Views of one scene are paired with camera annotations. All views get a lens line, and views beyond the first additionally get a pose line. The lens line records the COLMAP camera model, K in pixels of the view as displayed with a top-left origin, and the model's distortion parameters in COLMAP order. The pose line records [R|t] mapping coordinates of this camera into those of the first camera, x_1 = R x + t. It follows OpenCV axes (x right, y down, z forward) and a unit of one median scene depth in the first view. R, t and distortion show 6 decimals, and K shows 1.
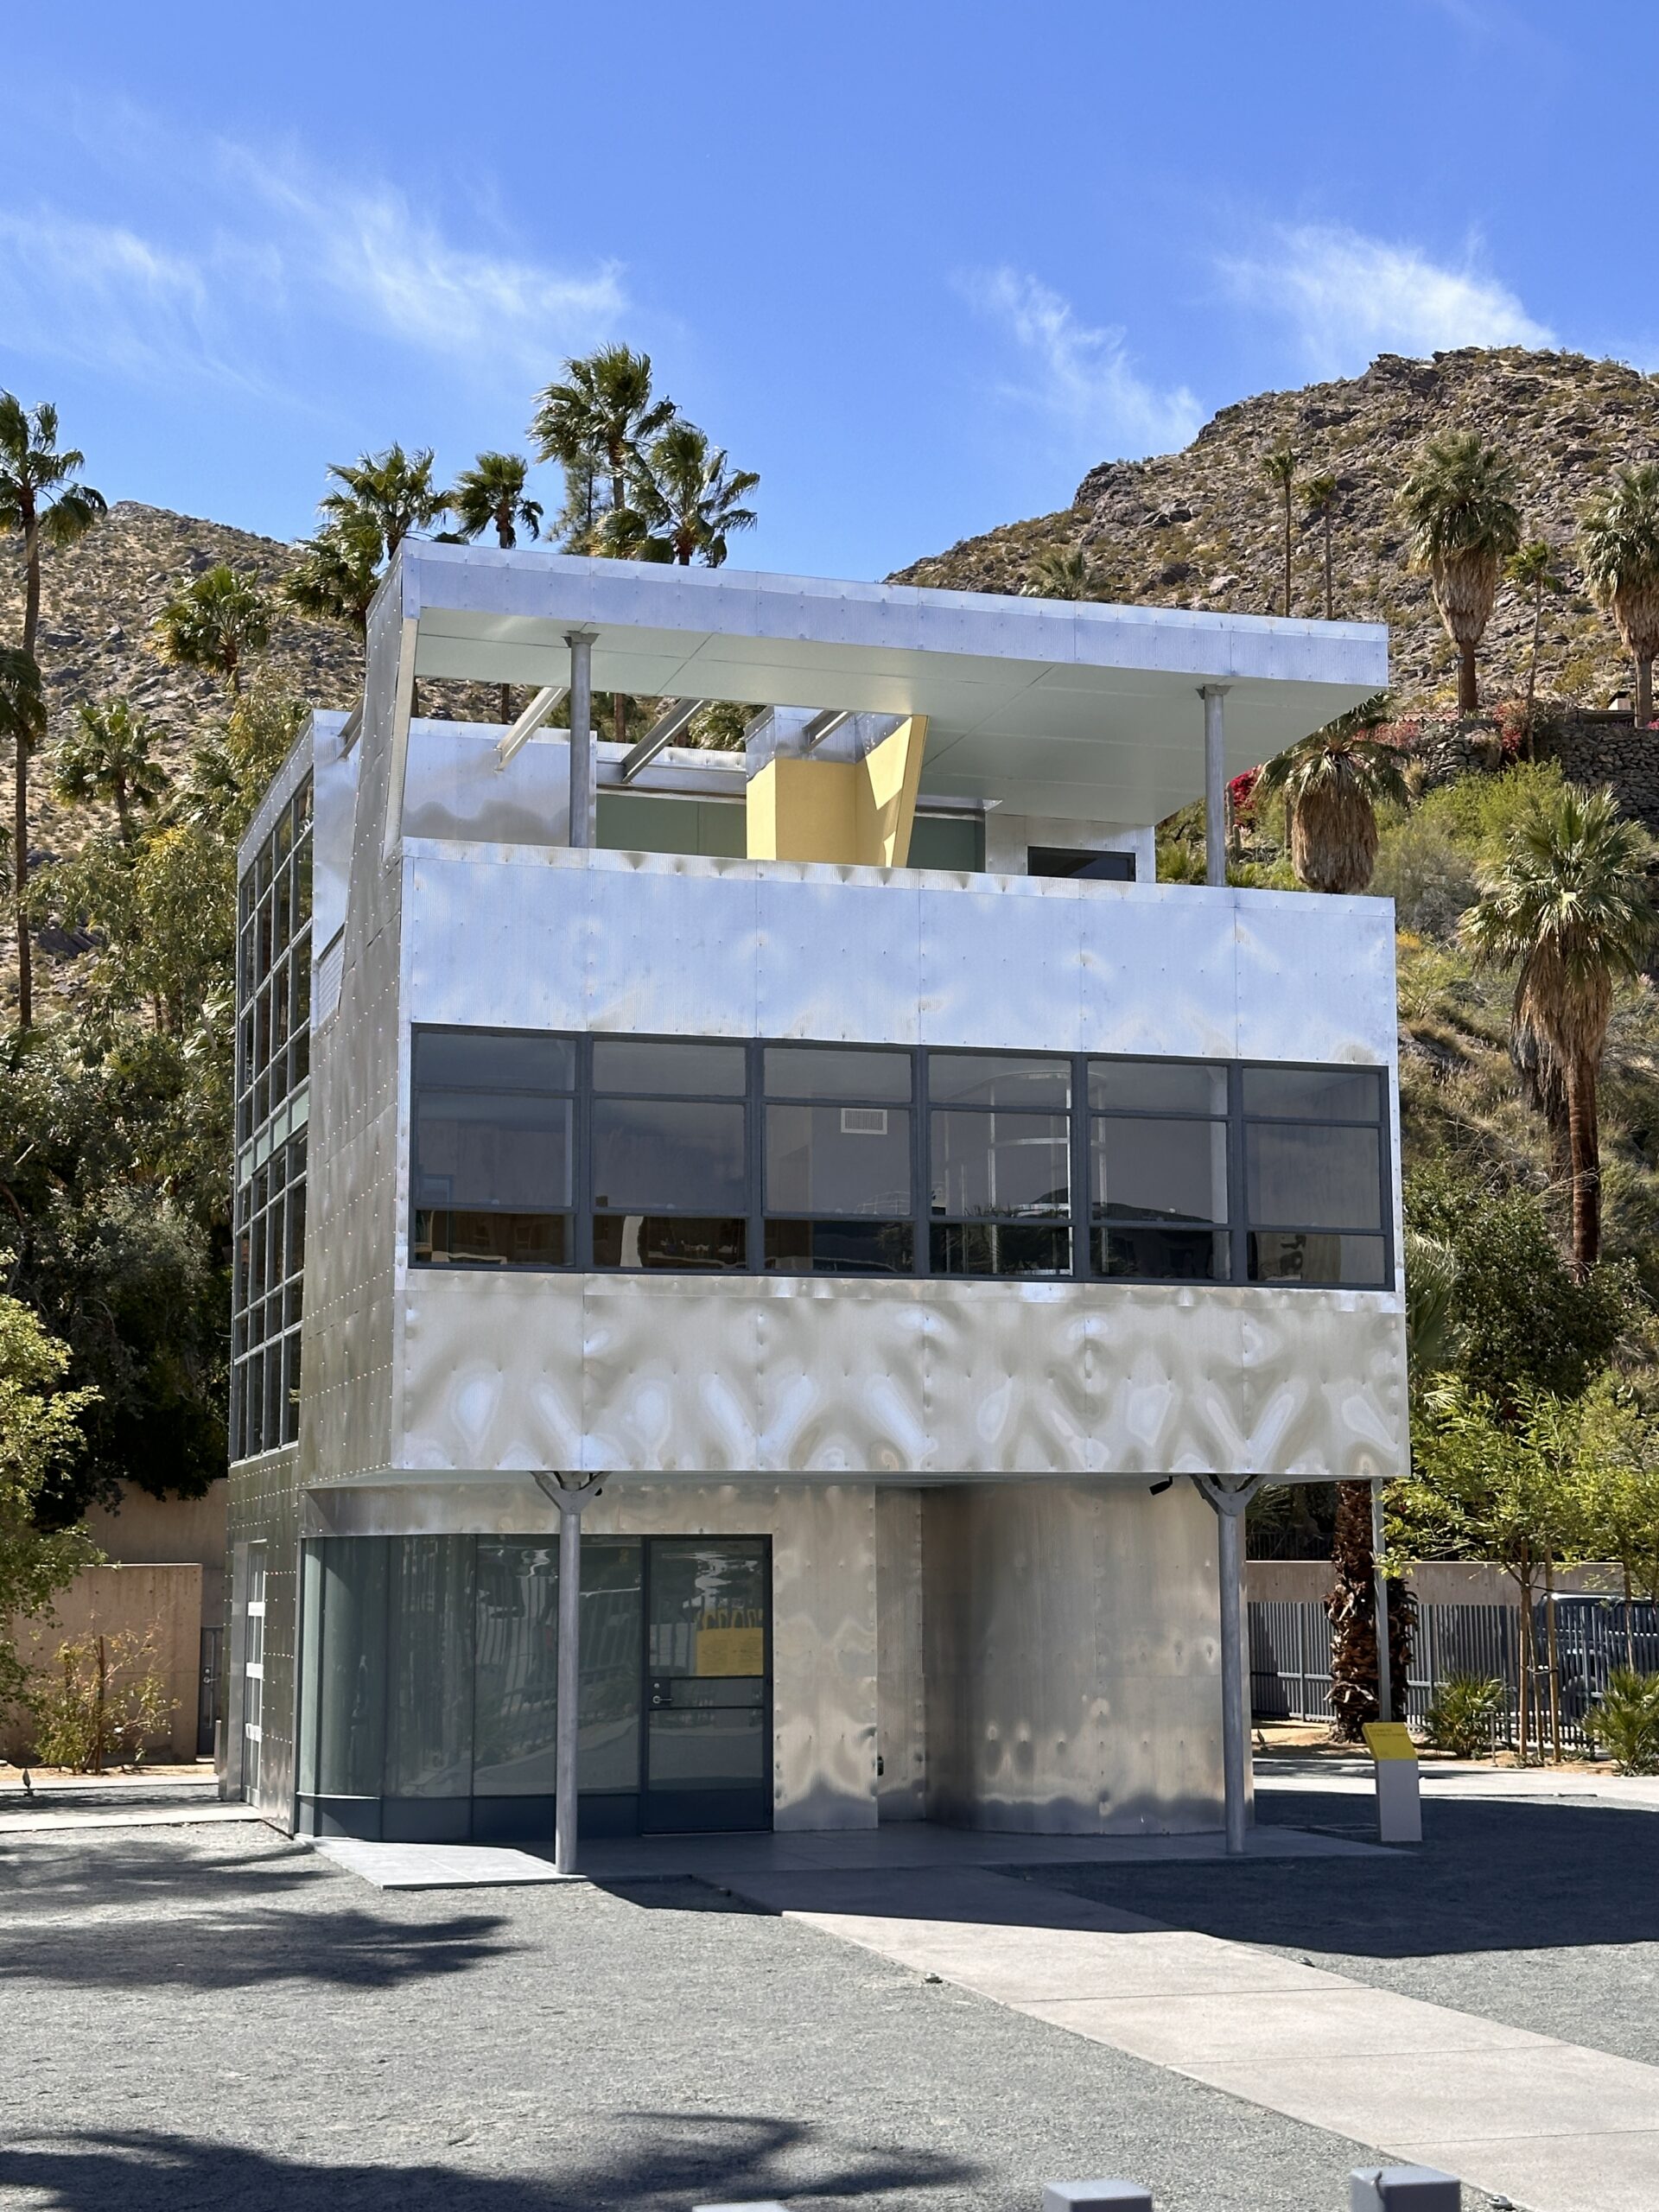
lens RADIAL K [[3222.8, 0, 825.0], [0, 3222.8, 1117.0], [0, 0, 1]] dist [0.088827, 0.000000]
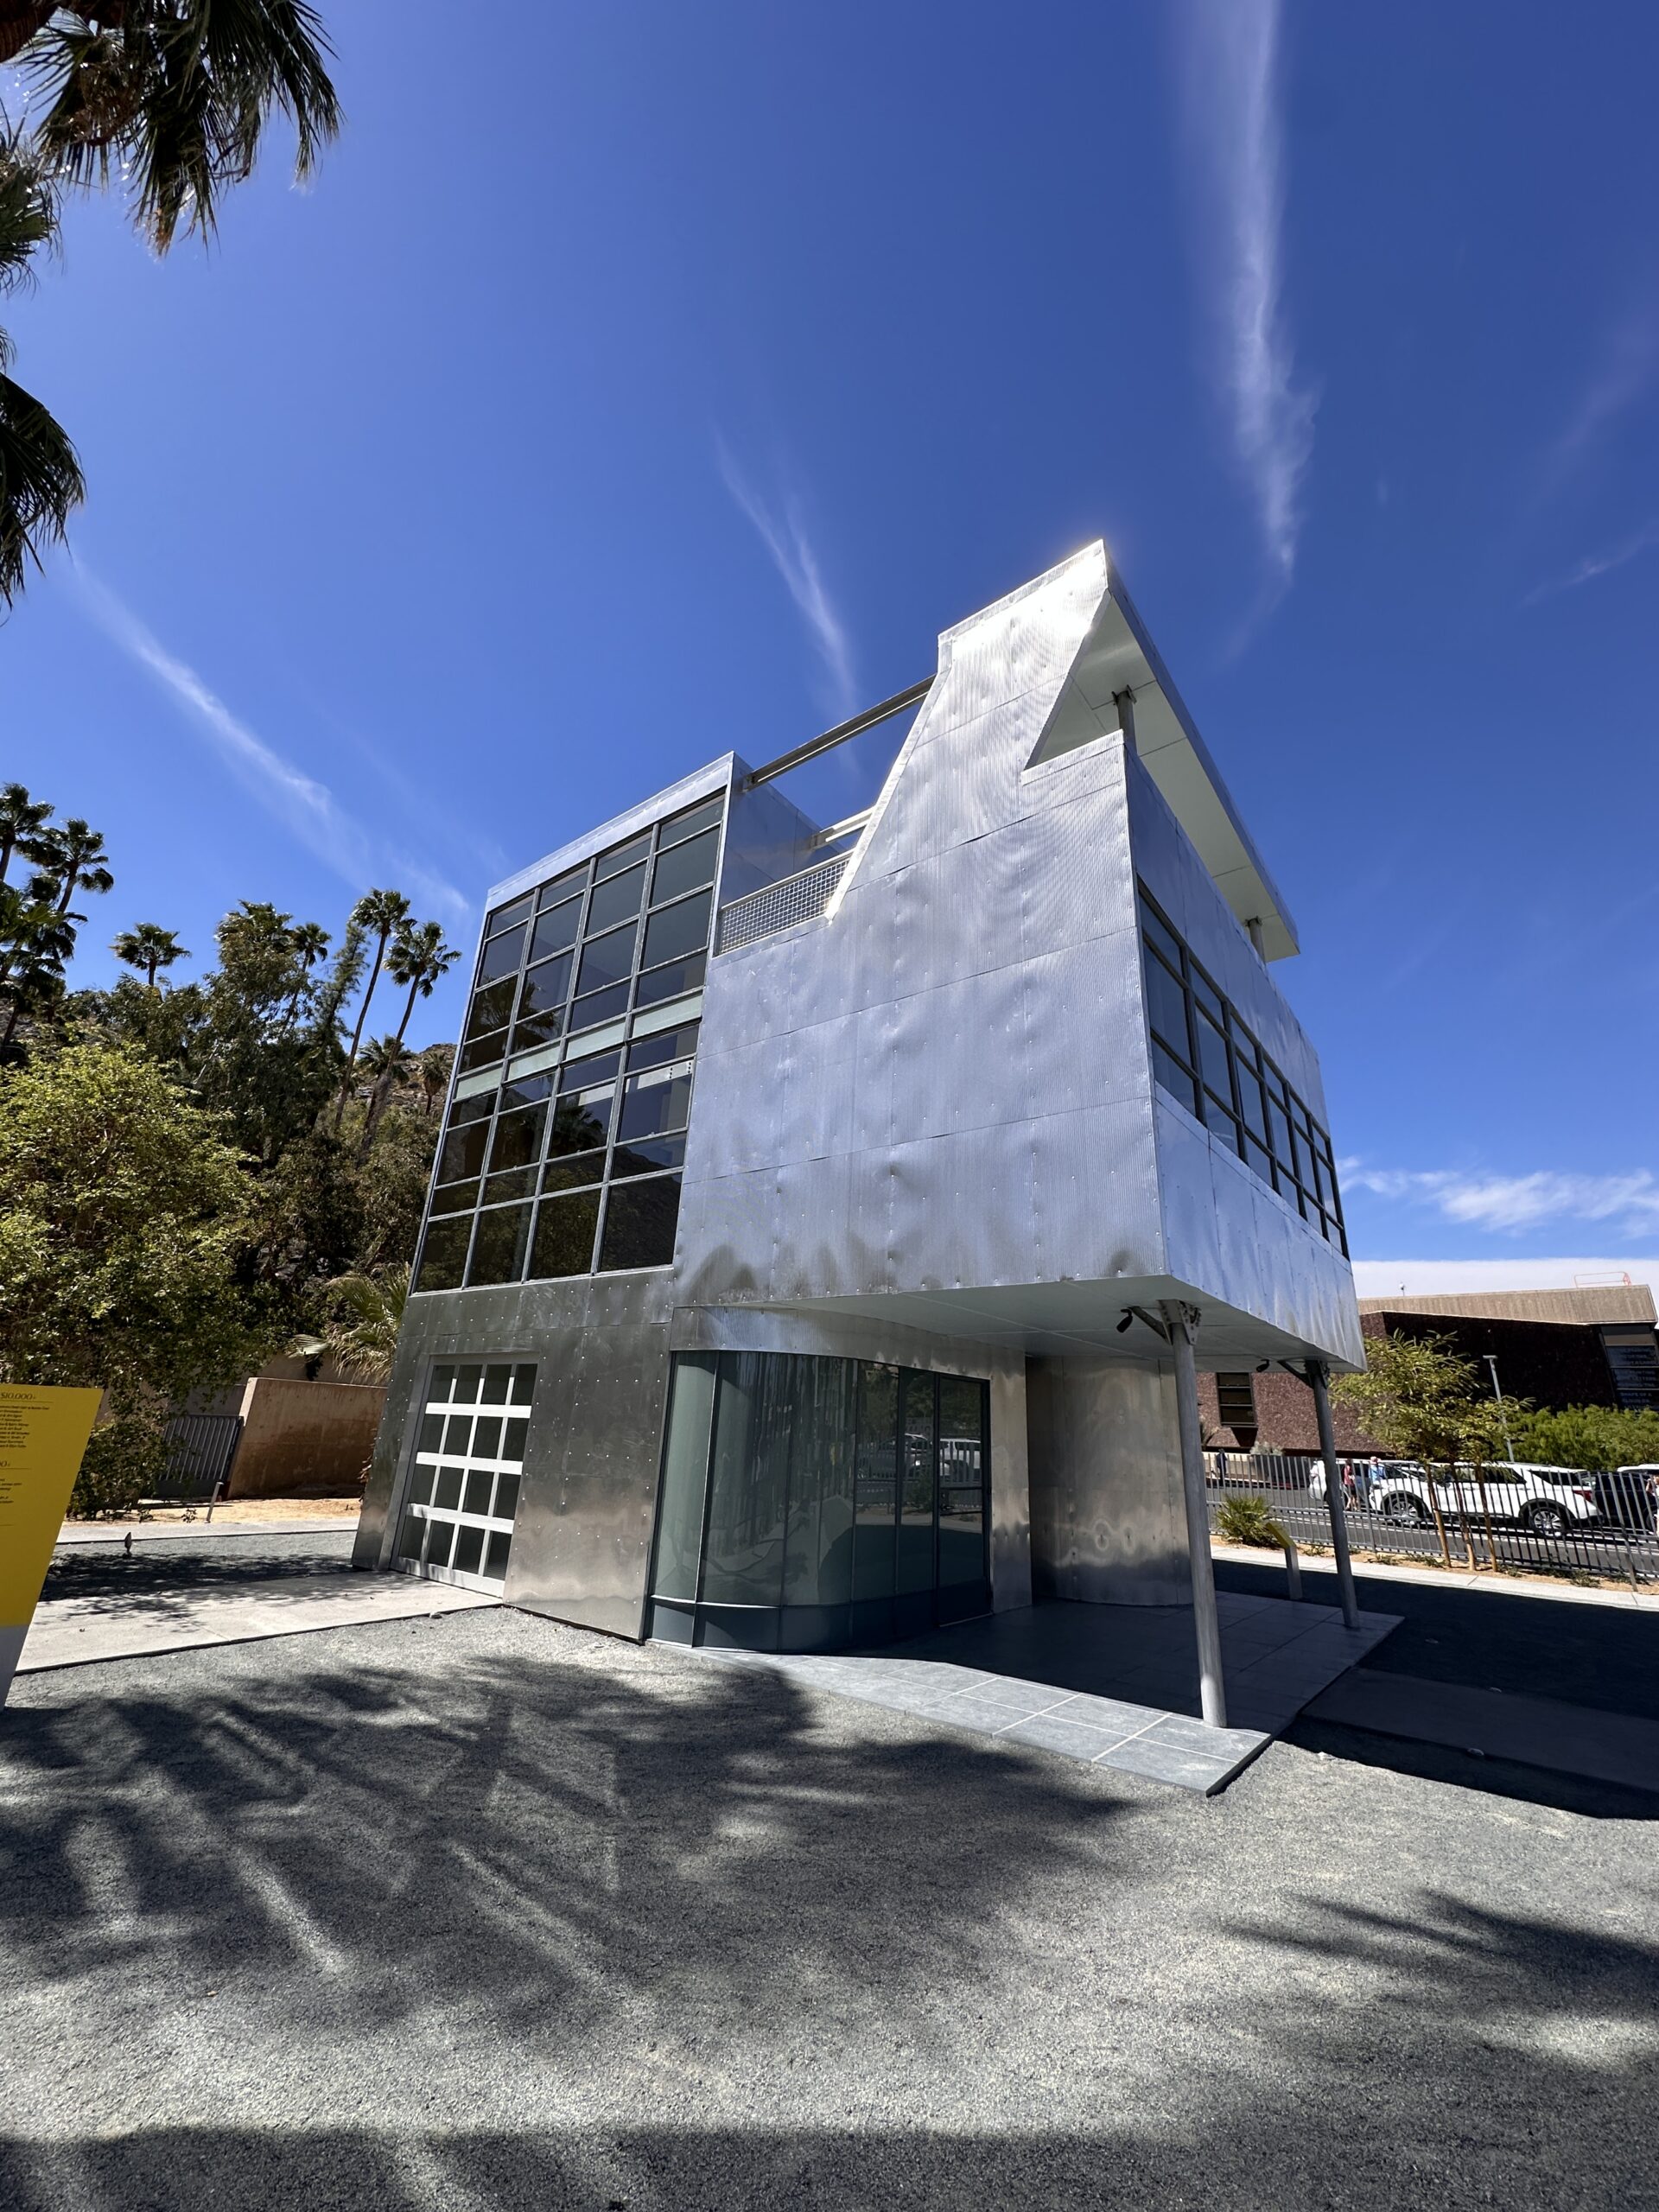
lens RADIAL K [[877.6, 0, 840.5], [0, 877.6, 1113.4], [0, 0, 1]] dist [0.011175, 0.000039]
pose [[0.810667, 0.239977, 0.534069, -0.301792], [-0.132902, 0.963758, -0.231319, 0.115493], [-0.570225, 0.116543, 0.813180, 0.712715]]
